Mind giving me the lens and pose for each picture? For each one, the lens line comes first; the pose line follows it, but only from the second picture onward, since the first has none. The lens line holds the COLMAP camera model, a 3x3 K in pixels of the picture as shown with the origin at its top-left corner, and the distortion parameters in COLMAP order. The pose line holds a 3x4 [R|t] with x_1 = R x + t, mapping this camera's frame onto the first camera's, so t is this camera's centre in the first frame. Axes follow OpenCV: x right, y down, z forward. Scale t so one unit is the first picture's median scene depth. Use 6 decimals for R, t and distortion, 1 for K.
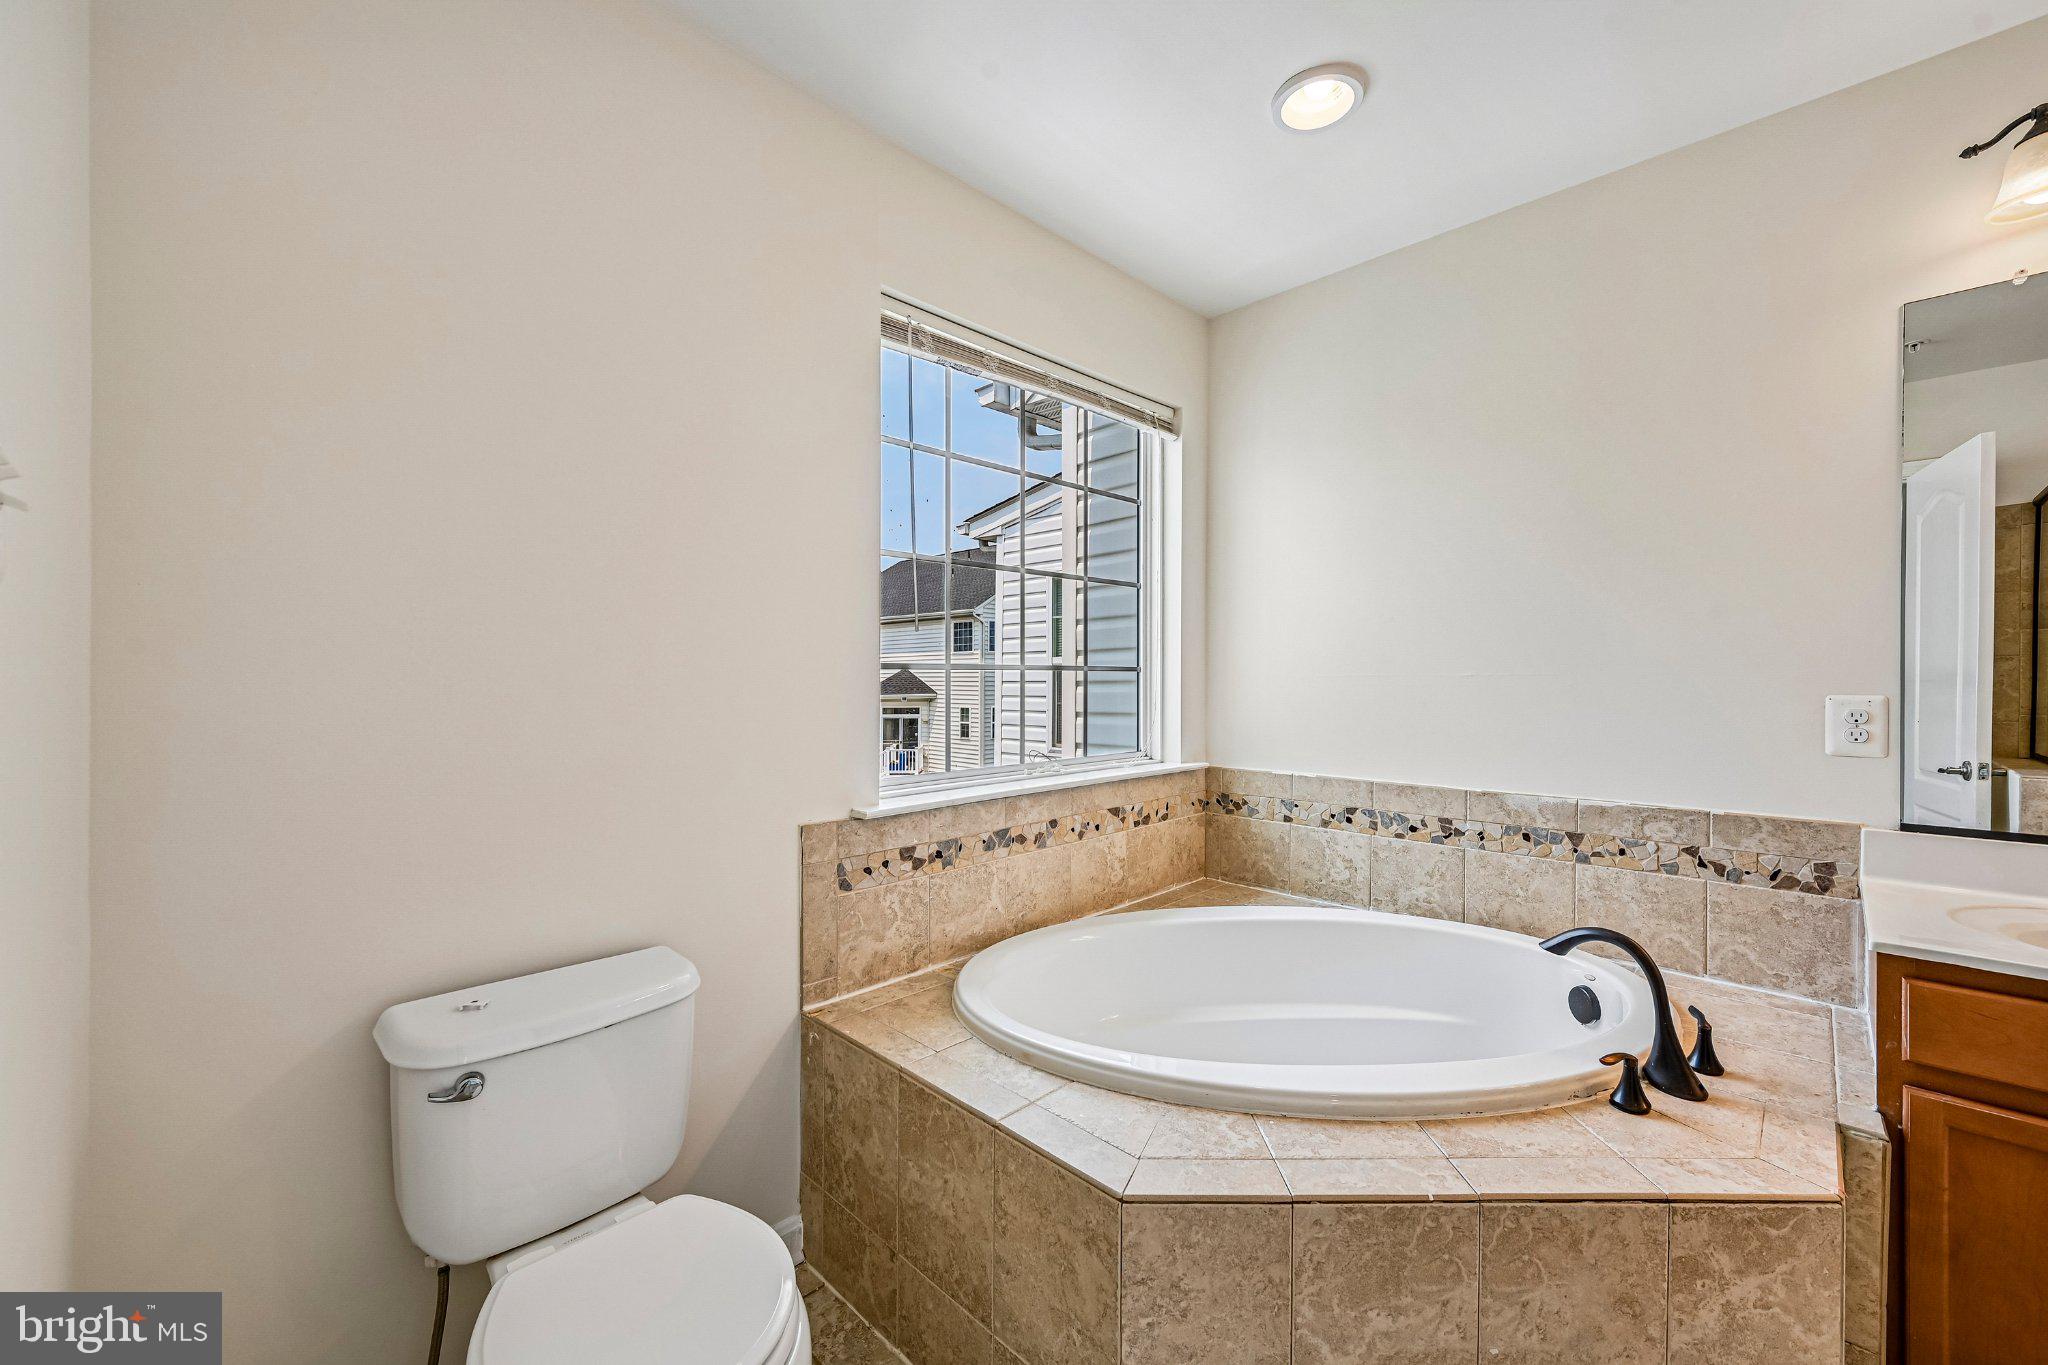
lens RADIAL K [[819.7, 0, 1021.7], [0, 819.7, 694.7], [0, 0, 1]] dist [0.003088, 0.000578]
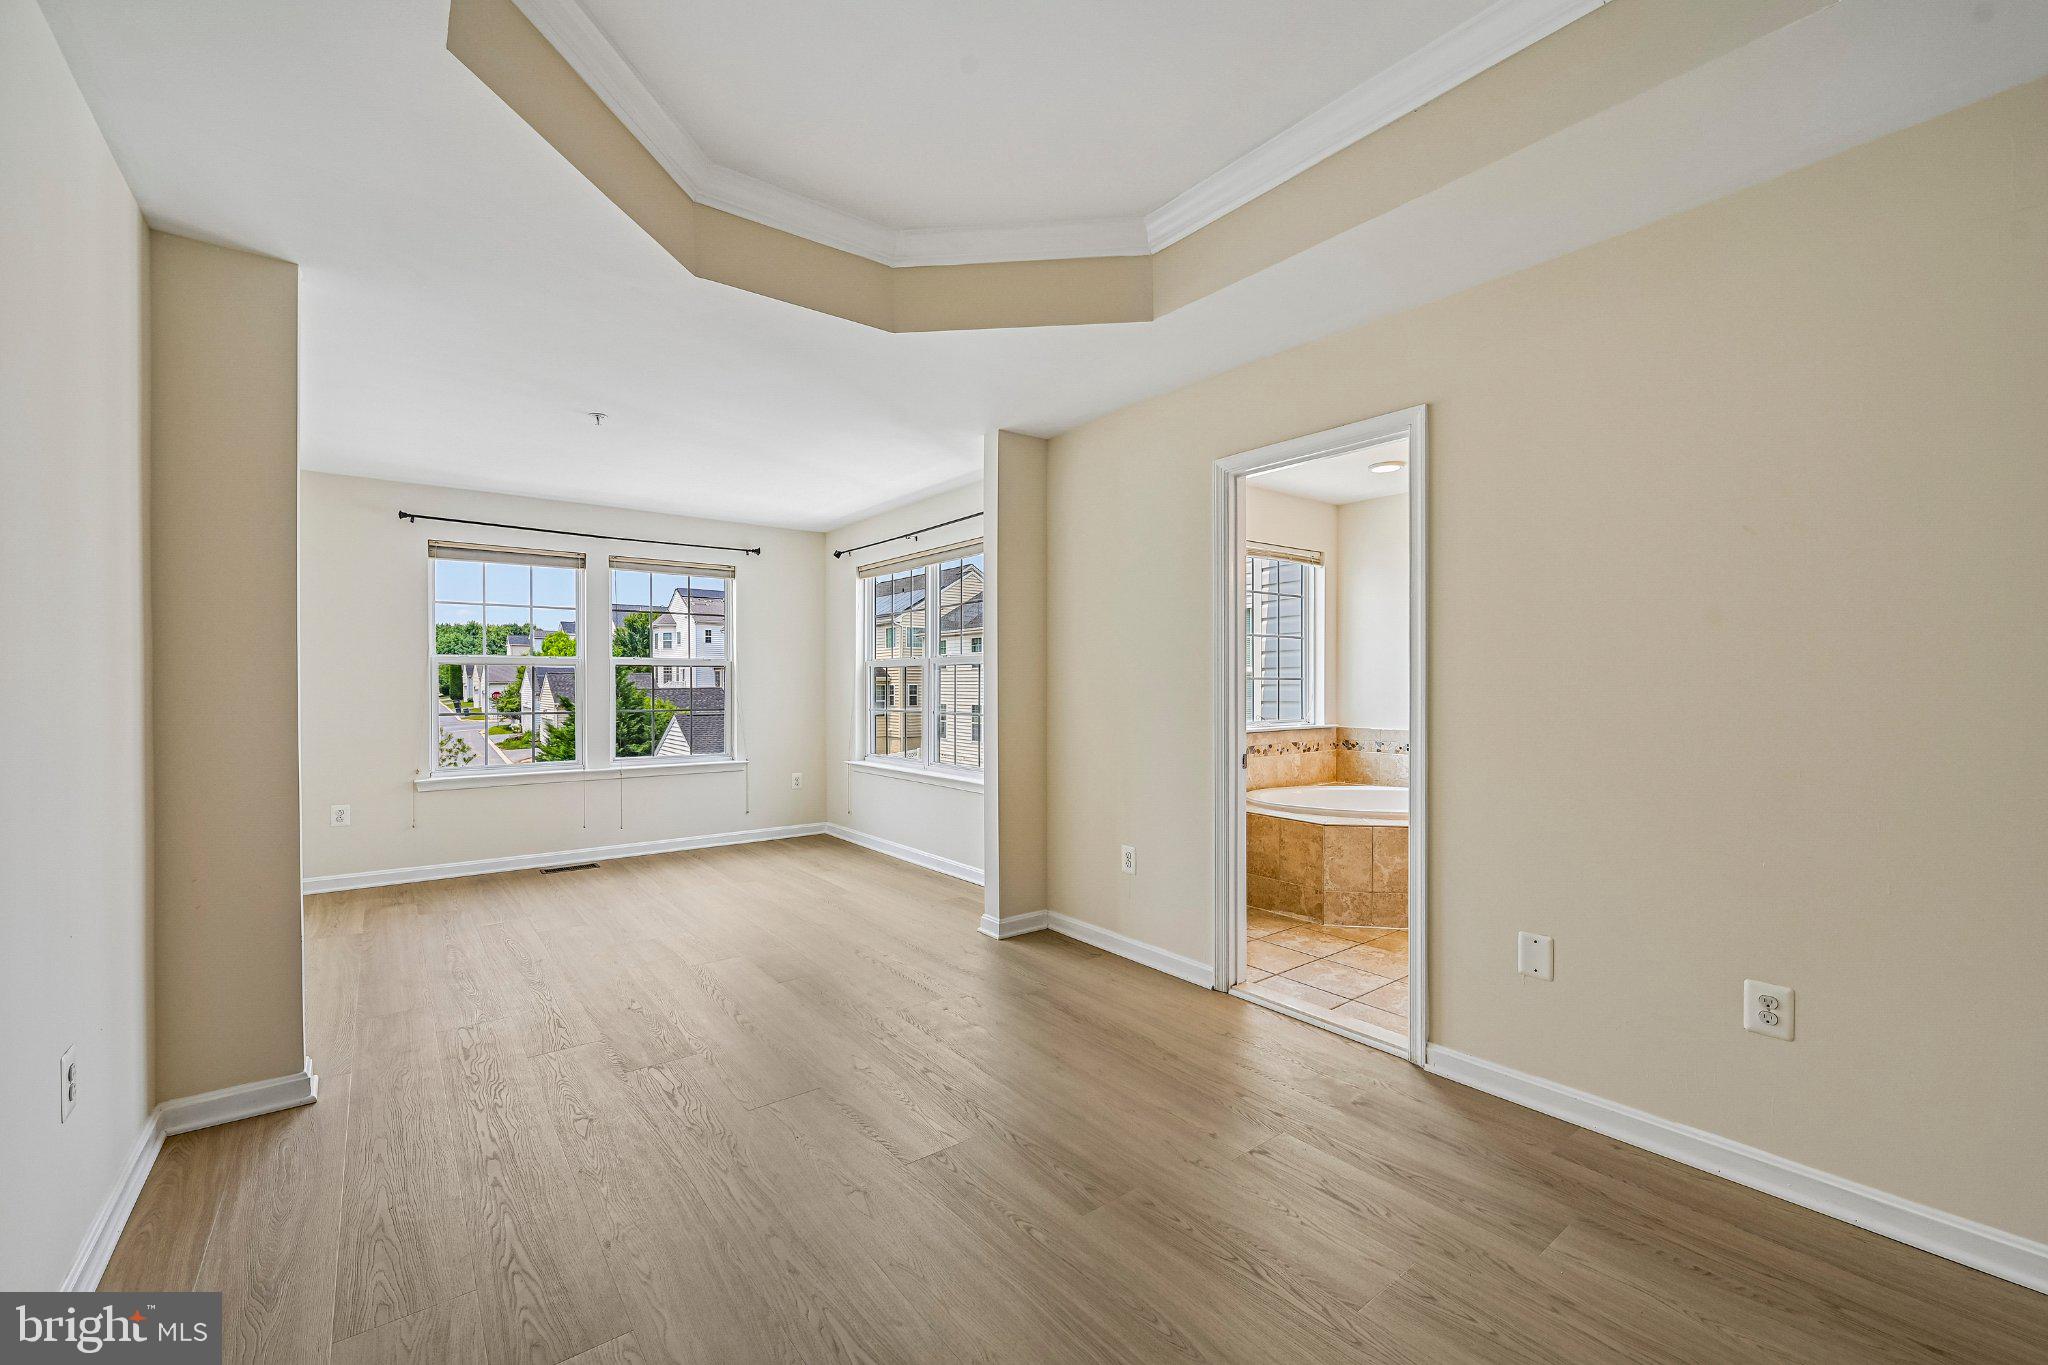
lens RADIAL K [[828.1, 0, 991.0], [0, 828.1, 688.0], [0, 0, 1]] dist [-0.001122, -0.000014]
pose [[0.989426, 0.001242, -0.145034, -0.360057], [-0.002891, 0.999934, -0.011164, 0.019203], [0.145010, 0.011465, 0.989364, -1.276293]]
